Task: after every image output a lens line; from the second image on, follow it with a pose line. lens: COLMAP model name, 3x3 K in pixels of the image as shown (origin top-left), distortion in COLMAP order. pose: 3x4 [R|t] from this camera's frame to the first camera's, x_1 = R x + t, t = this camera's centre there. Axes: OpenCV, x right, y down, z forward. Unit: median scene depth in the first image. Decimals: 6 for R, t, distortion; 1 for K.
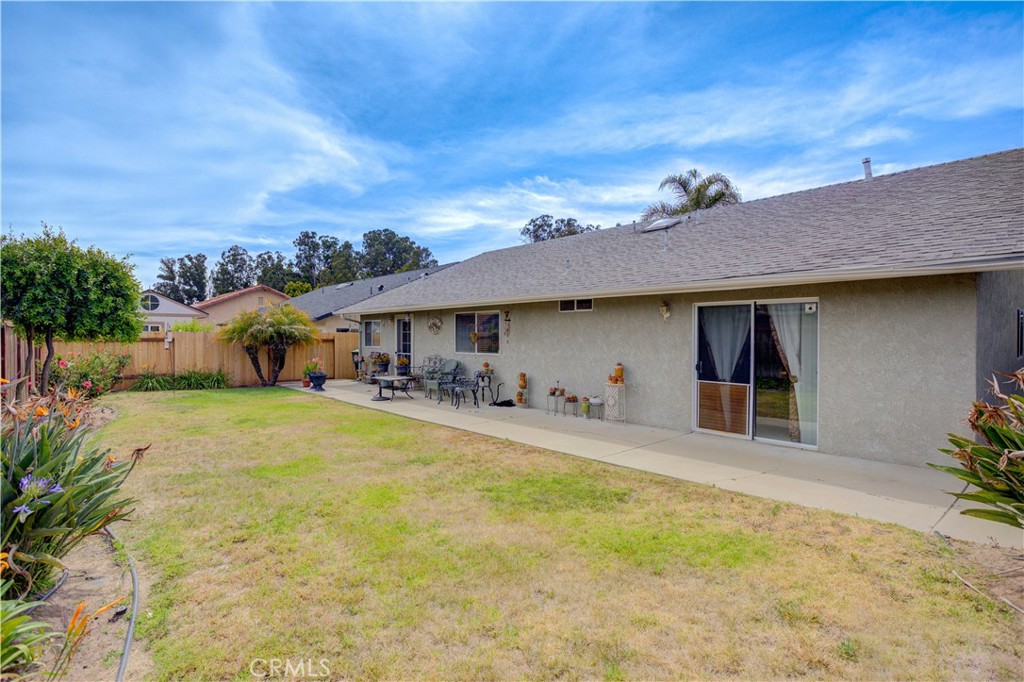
lens RADIAL K [[501.3, 0, 512.0], [0, 501.3, 341.0], [0, 0, 1]] dist [-0.003623, -0.000664]
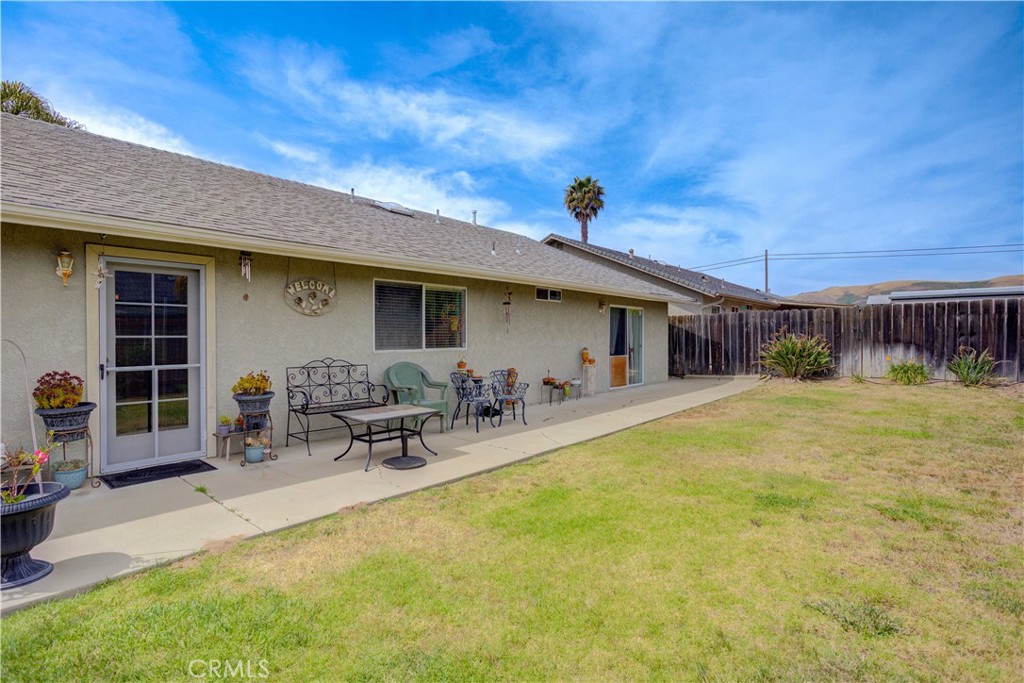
lens RADIAL K [[501.3, 0, 512.0], [0, 501.3, 341.5], [0, 0, 1]] dist [-0.003623, -0.000664]
pose [[-0.106397, -0.009068, 0.994282, -0.833450], [0.016390, 0.999807, 0.010872, 0.010757], [-0.994189, 0.017453, -0.106228, 1.120255]]
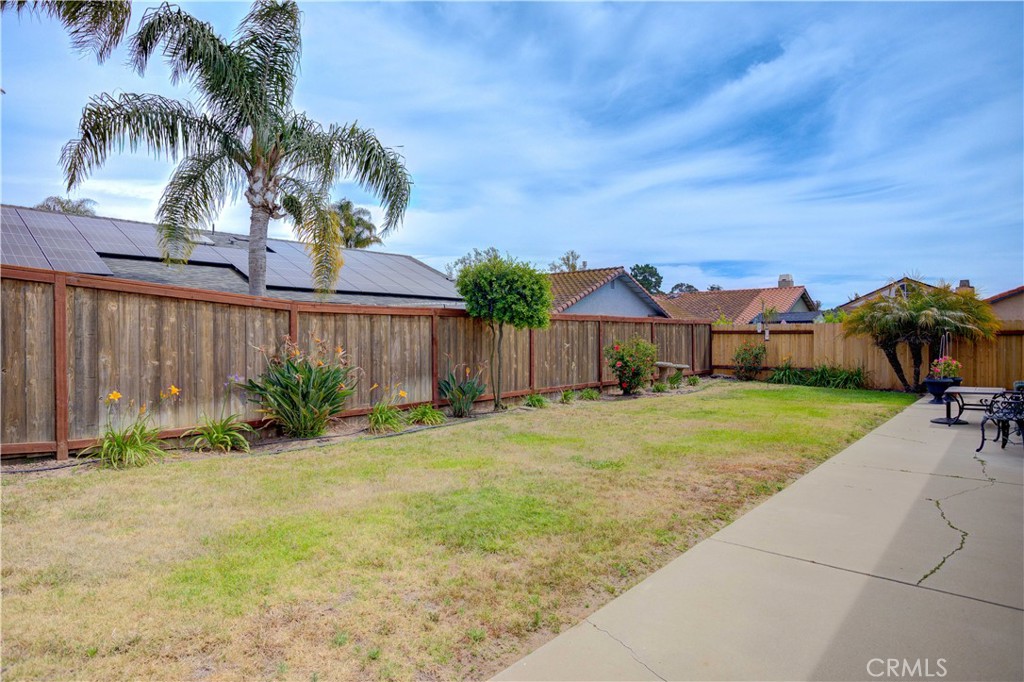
lens RADIAL K [[572.0, 0, 512.0], [0, 572.0, 341.0], [0, 0, 1]] dist [0.001420, 0.000484]
pose [[0.098203, 0.011252, -0.995103, 0.474569], [-0.011882, 0.999878, 0.010134, 0.014746], [0.995095, 0.010829, 0.098325, 0.479729]]
